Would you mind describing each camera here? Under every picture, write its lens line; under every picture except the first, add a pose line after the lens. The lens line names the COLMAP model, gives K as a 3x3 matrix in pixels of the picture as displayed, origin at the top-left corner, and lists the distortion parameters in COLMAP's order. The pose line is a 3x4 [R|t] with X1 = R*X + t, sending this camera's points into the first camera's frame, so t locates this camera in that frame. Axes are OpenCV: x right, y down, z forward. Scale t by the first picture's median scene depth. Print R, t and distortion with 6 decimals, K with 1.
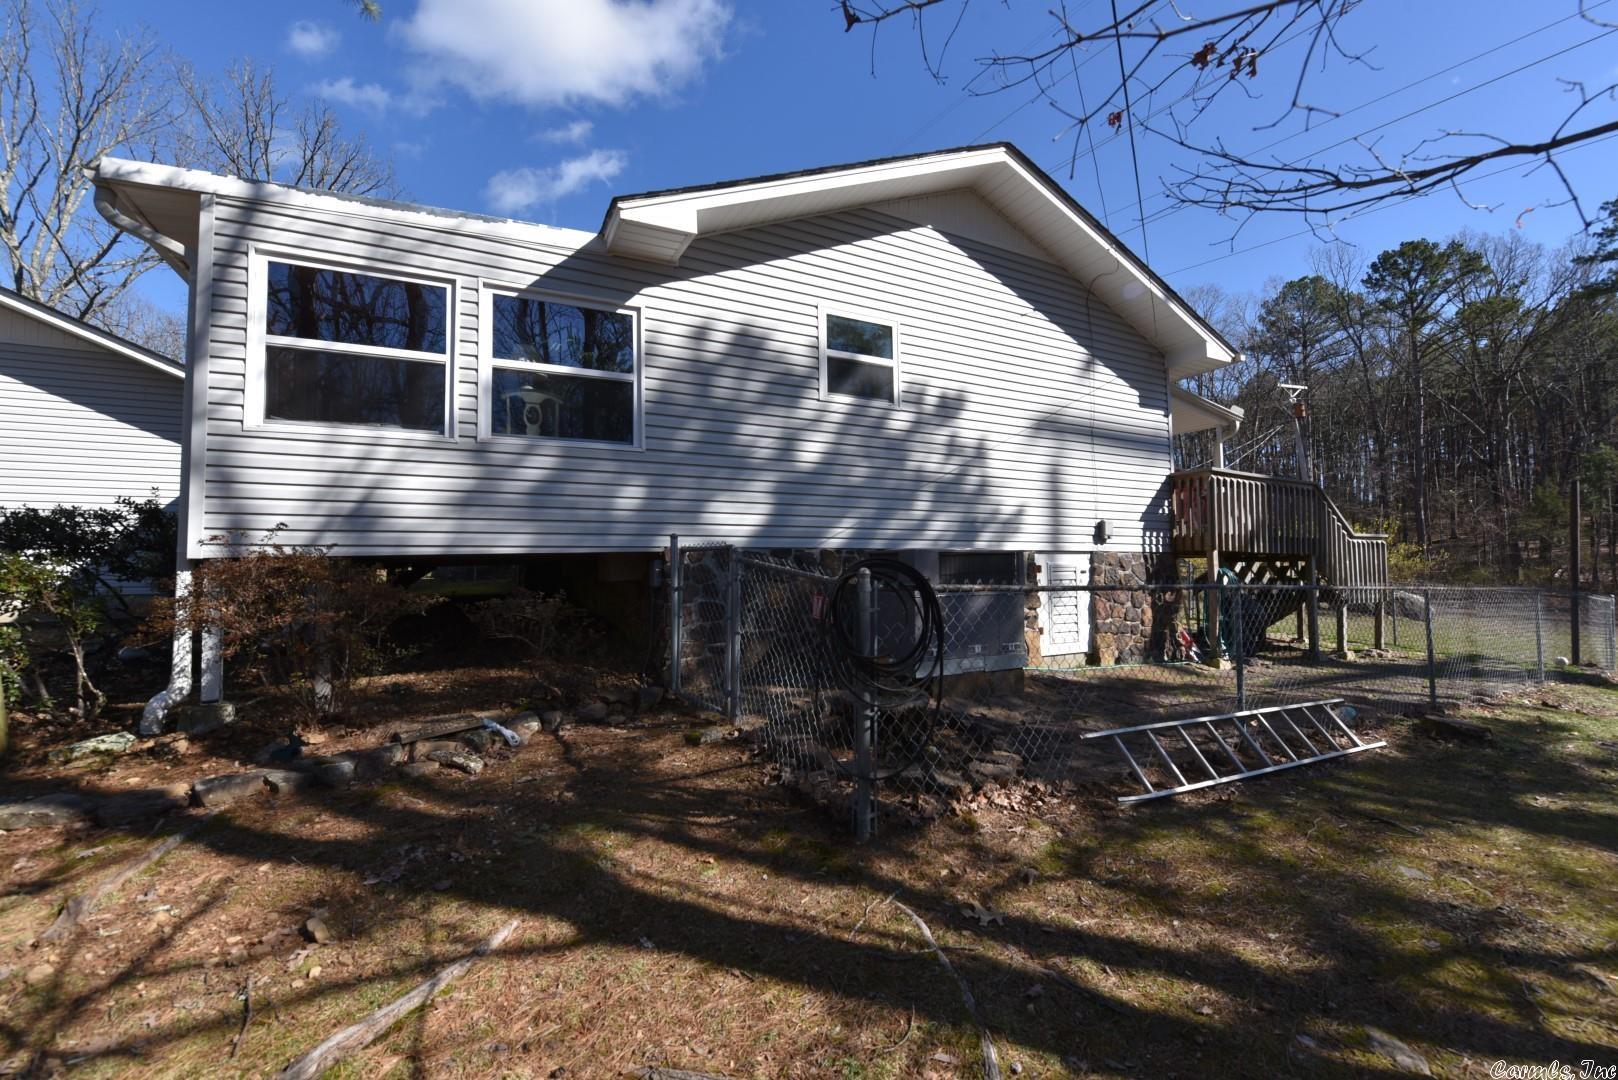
lens RADIAL K [[651.7, 0, 812.8], [0, 651.7, 539.1], [0, 0, 1]] dist [-0.013494, -0.002153]
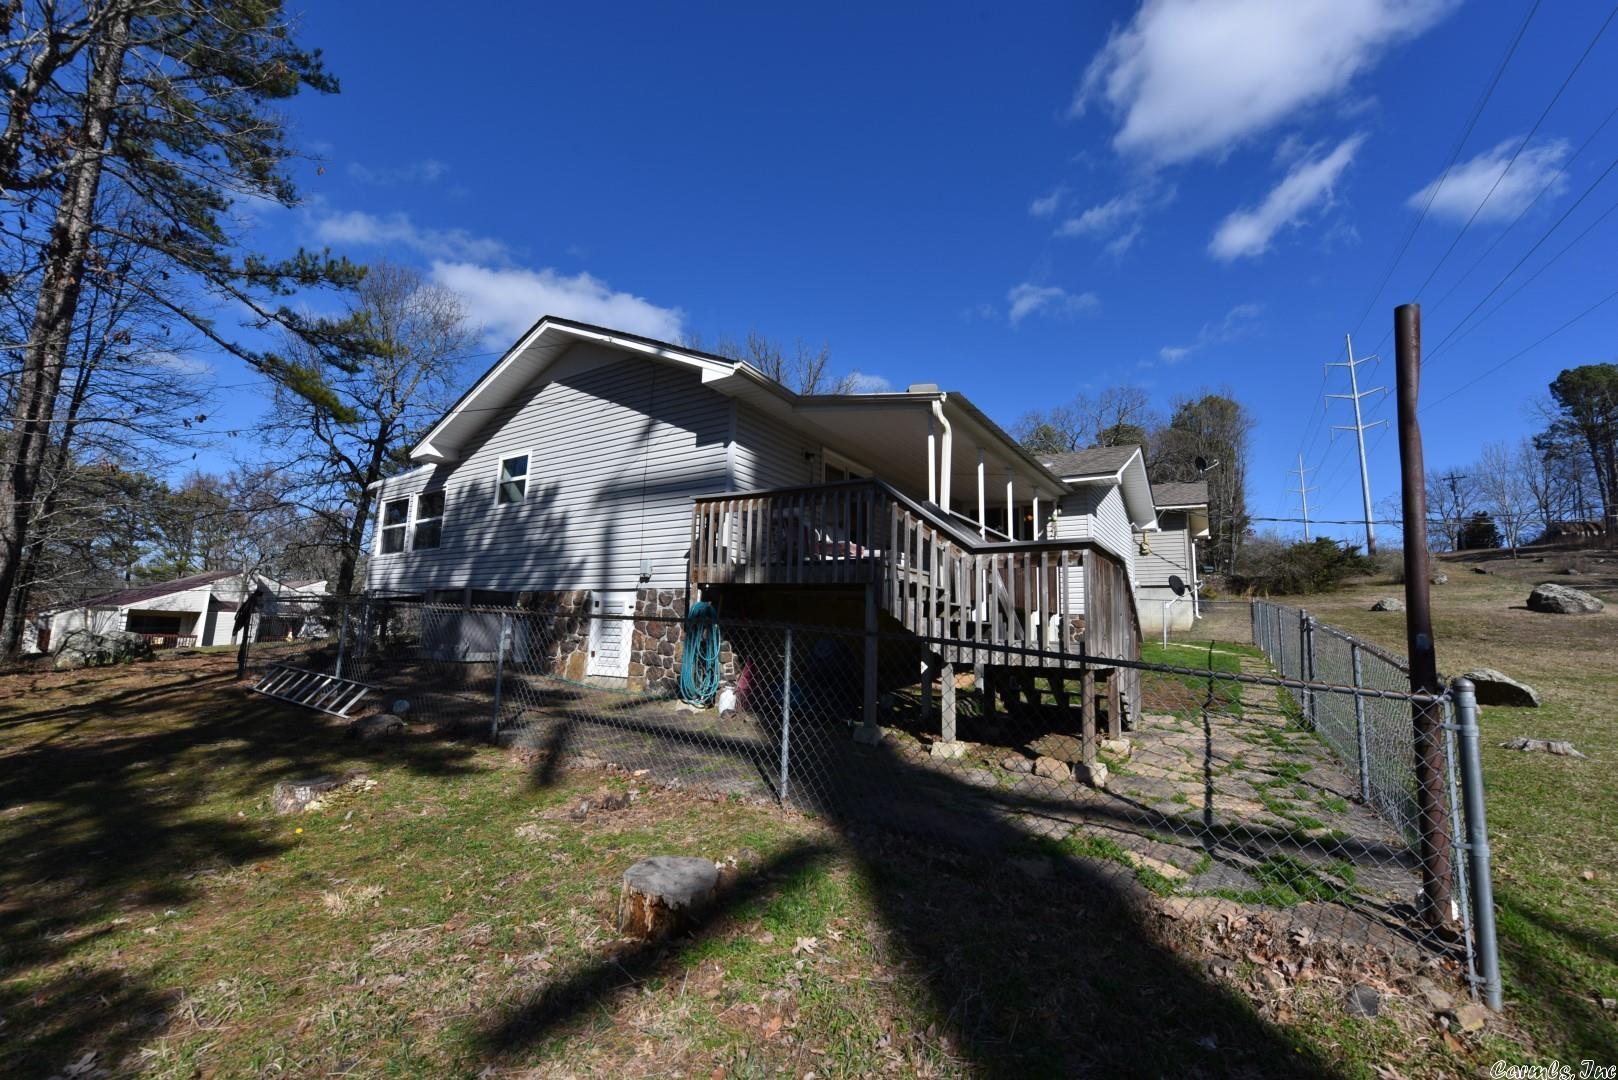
lens RADIAL K [[651.7, 0, 810.9], [0, 651.7, 540.5], [0, 0, 1]] dist [-0.013494, -0.002153]
pose [[0.493482, -0.100501, -0.863930, 1.742578], [0.018393, 0.994285, -0.105158, 0.066895], [0.869561, 0.036003, 0.492511, 0.772629]]
